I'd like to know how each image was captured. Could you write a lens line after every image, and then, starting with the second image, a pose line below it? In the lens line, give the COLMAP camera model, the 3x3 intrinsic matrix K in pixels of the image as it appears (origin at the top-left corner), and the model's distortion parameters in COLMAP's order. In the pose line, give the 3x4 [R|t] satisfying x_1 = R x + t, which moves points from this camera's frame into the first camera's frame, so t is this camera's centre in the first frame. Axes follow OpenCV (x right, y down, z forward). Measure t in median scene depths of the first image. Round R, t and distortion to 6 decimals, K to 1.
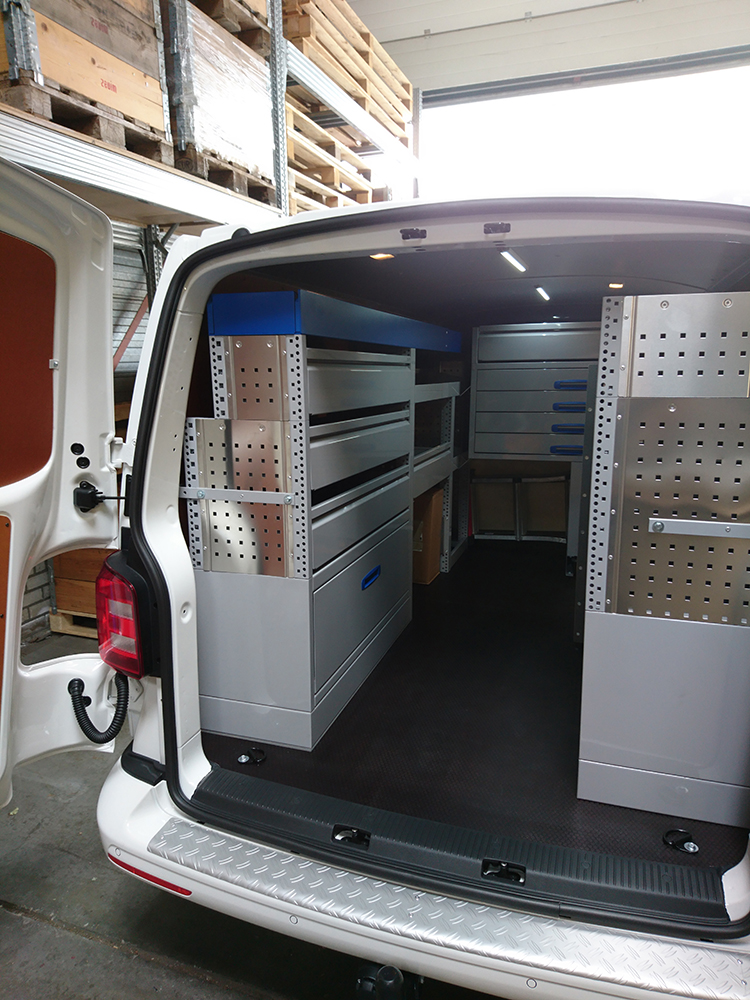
lens RADIAL K [[676.8, 0, 378.3], [0, 676.8, 499.9], [0, 0, 1]] dist [0.099885, -0.123532]
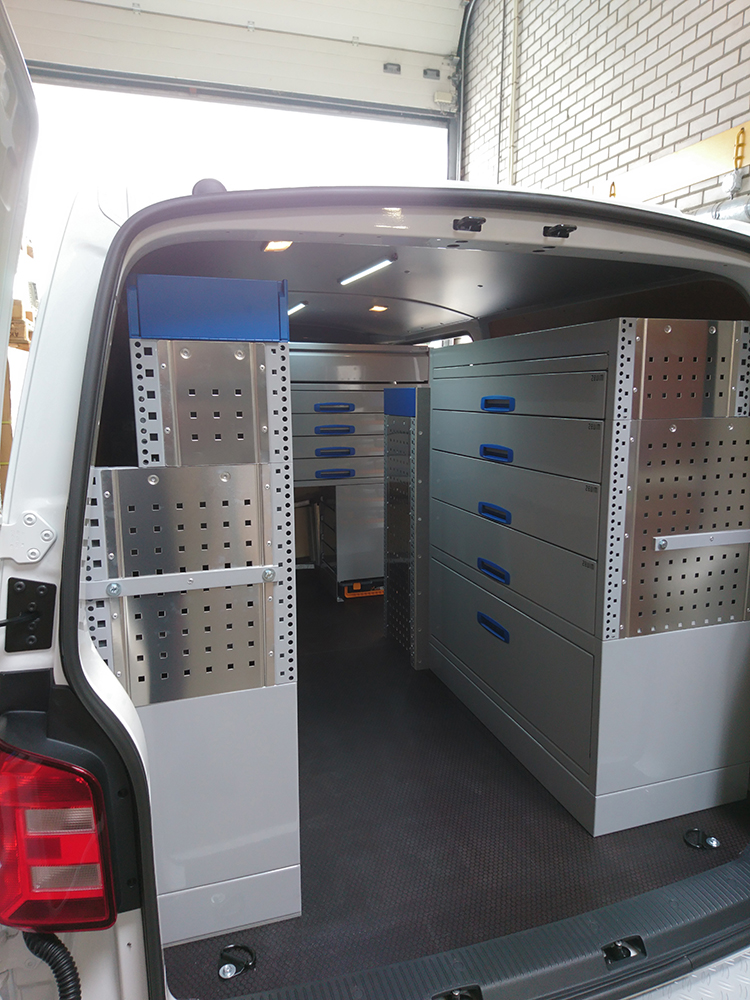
lens RADIAL K [[676.8, 0, 378.3], [0, 676.8, 499.9], [0, 0, 1]] dist [0.099885, -0.123532]
pose [[0.798915, -0.094601, 0.593957, -0.455463], [0.111266, 0.993753, 0.008616, -0.071459], [-0.591062, 0.059203, 0.804451, 0.362621]]
